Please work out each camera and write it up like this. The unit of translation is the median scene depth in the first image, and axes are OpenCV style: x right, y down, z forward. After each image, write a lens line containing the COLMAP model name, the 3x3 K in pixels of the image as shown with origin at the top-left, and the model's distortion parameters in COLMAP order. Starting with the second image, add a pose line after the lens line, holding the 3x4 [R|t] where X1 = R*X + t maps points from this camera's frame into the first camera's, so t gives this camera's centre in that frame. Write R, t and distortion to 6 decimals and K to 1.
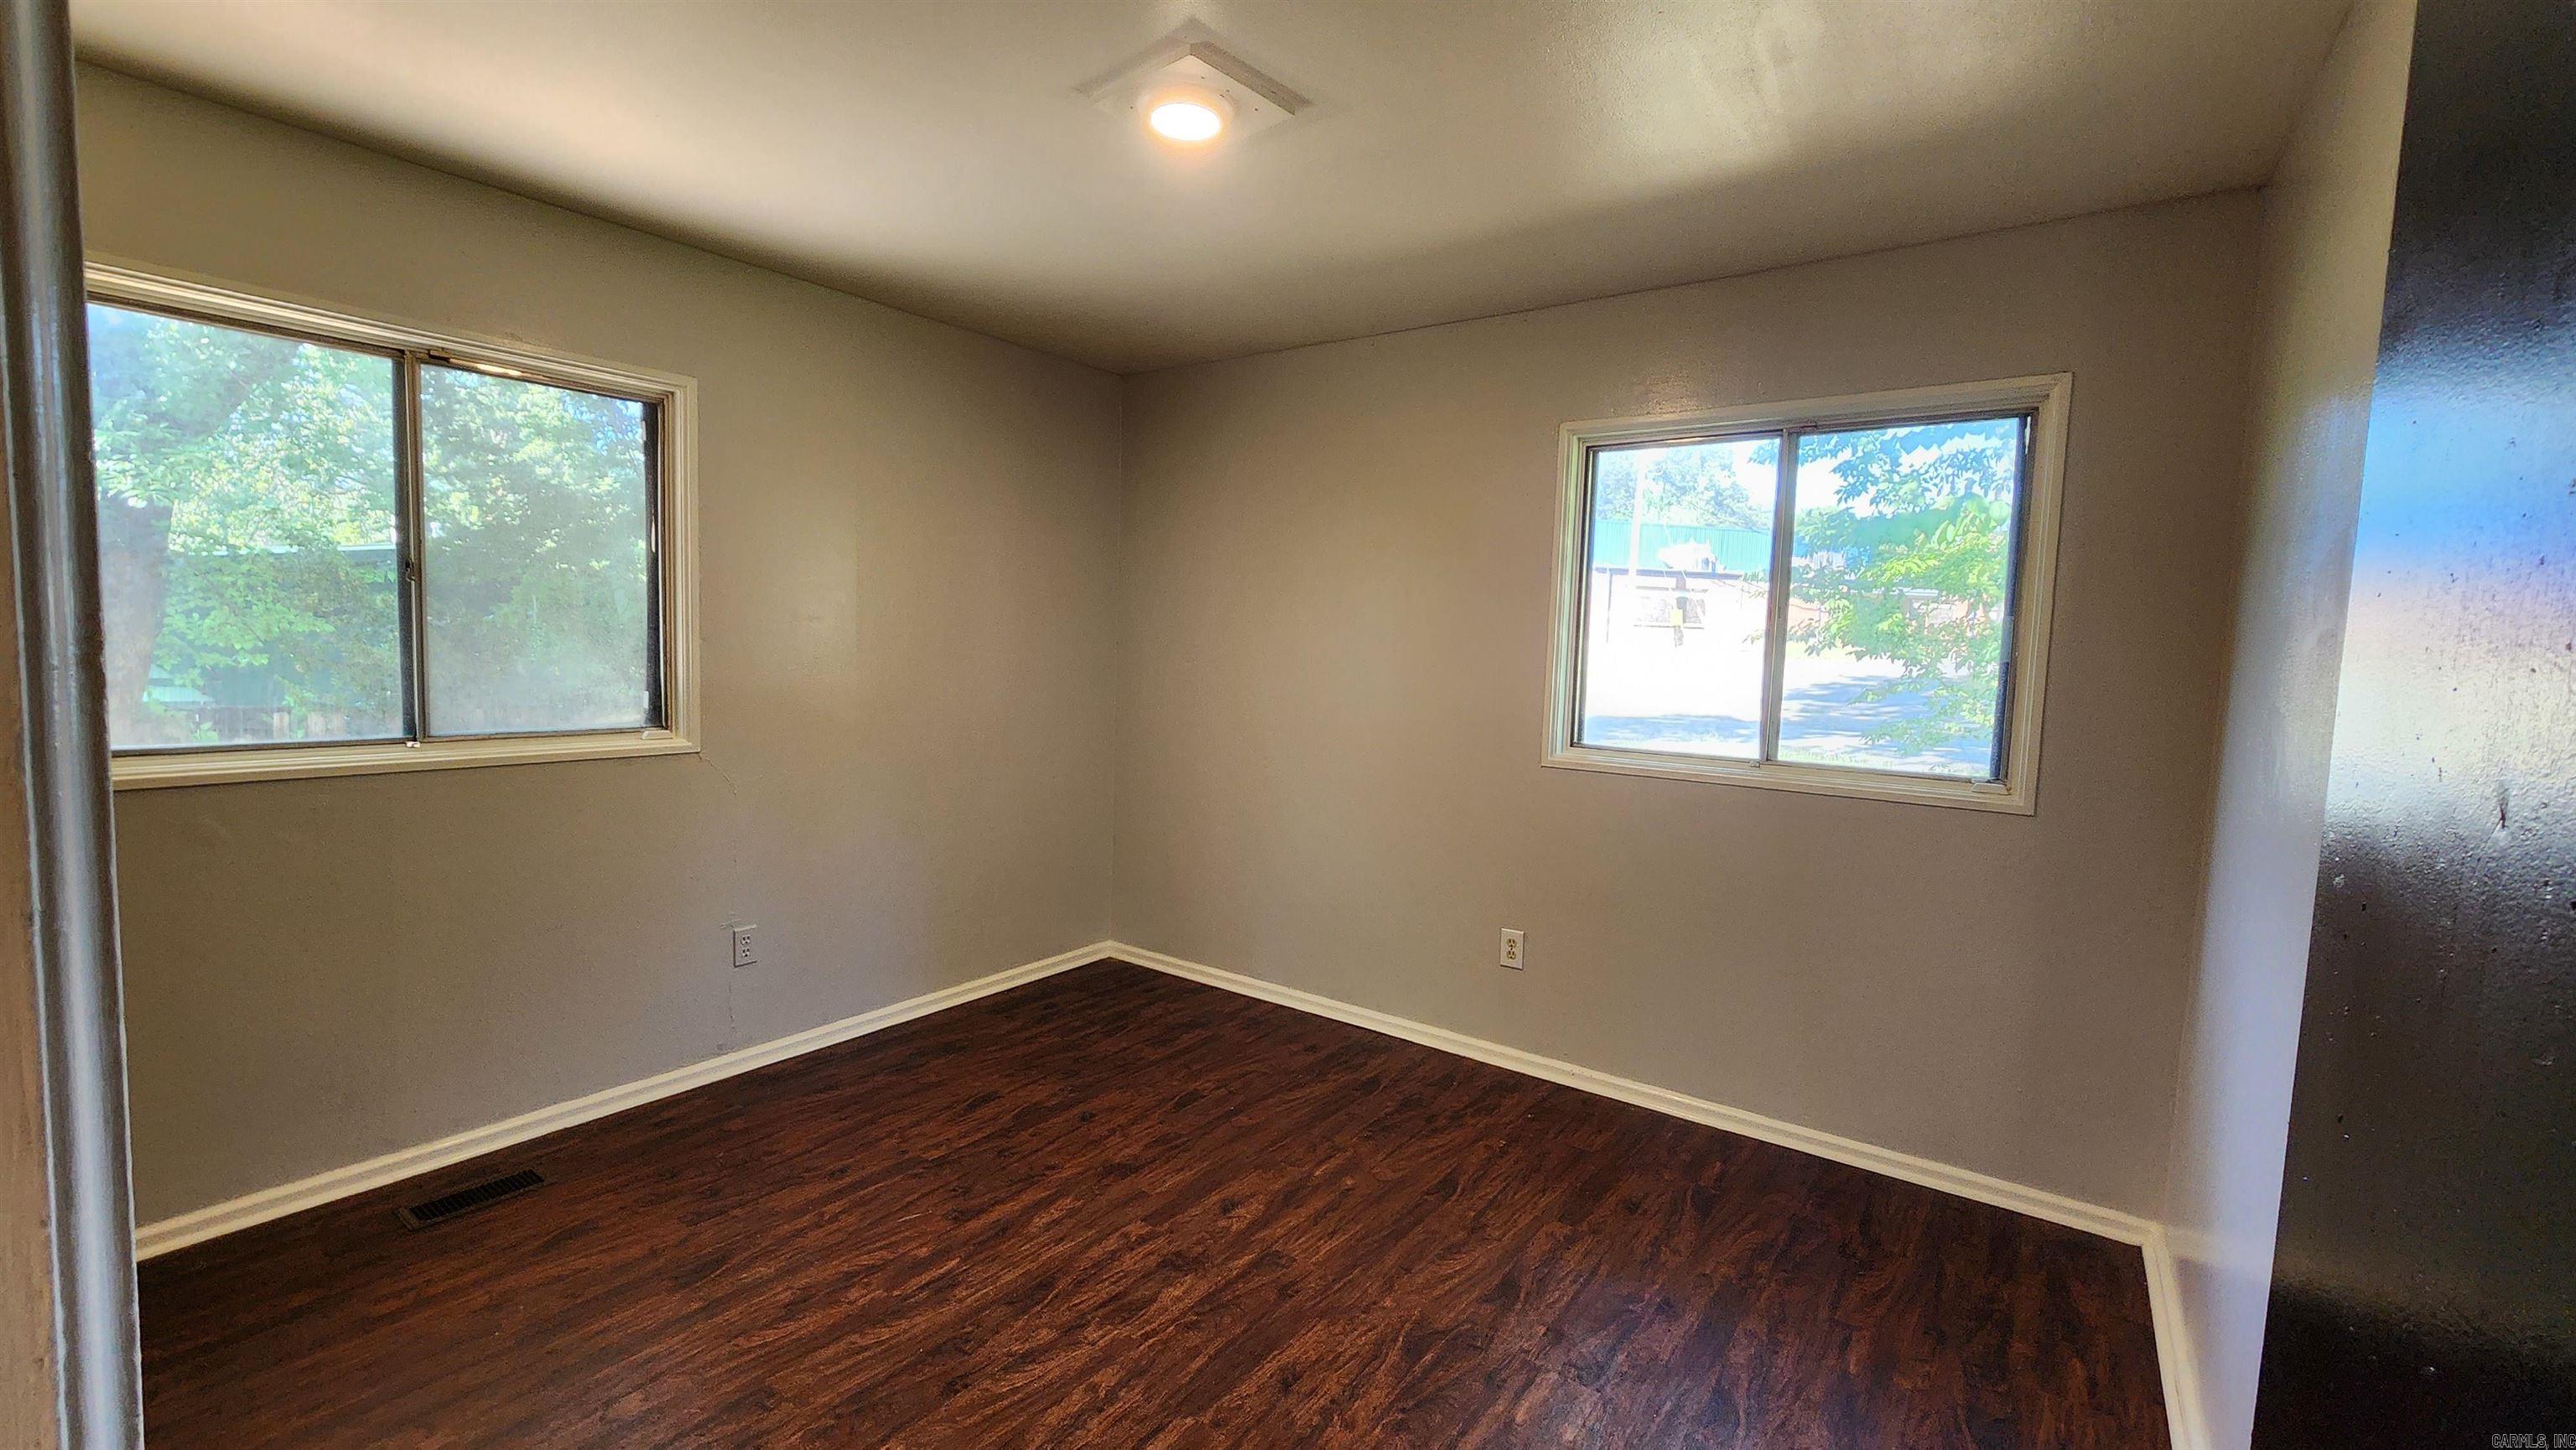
lens RADIAL K [[1063.8, 0, 1274.7], [0, 1063.8, 722.3], [0, 0, 1]] dist [0.001416, -0.000265]
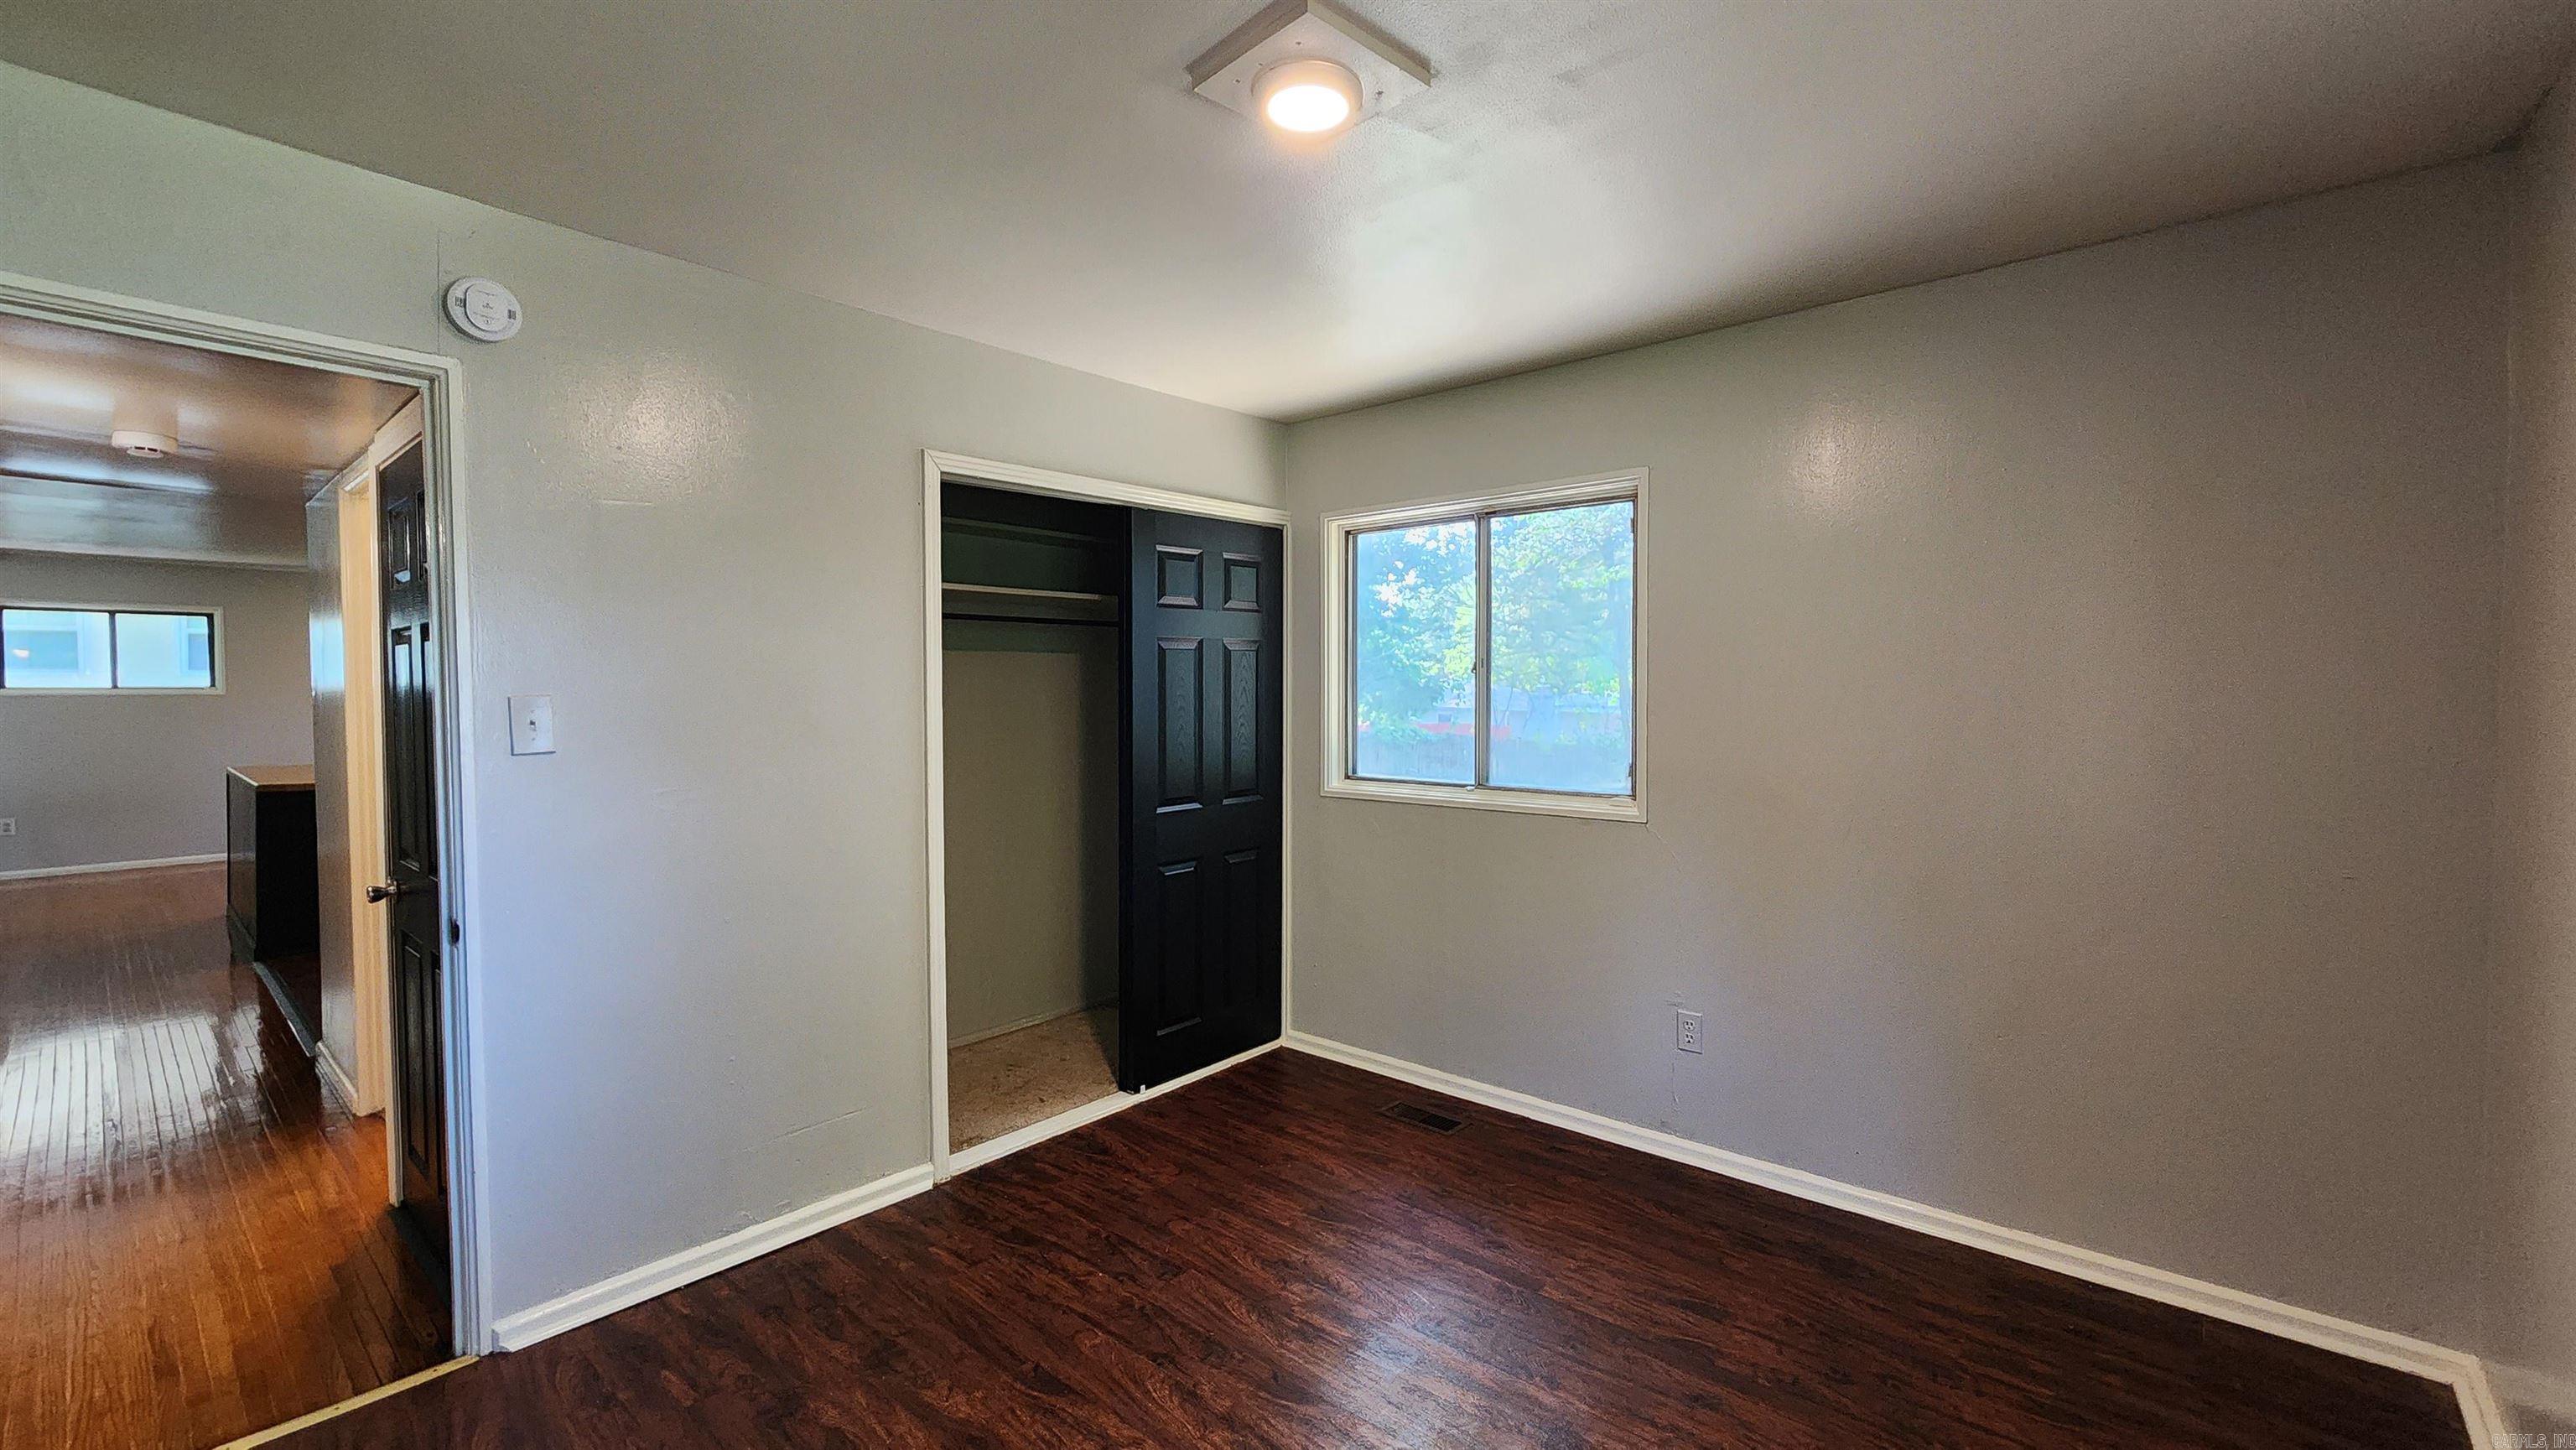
lens RADIAL K [[1063.8, 0, 1288.2], [0, 1063.8, 729.1], [0, 0, 1]] dist [0.001416, -0.000265]
pose [[-0.073694, 0.011036, -0.997220, 0.523746], [-0.083990, 0.996318, 0.017233, -0.053251], [0.993738, 0.085026, -0.072495, 0.735148]]
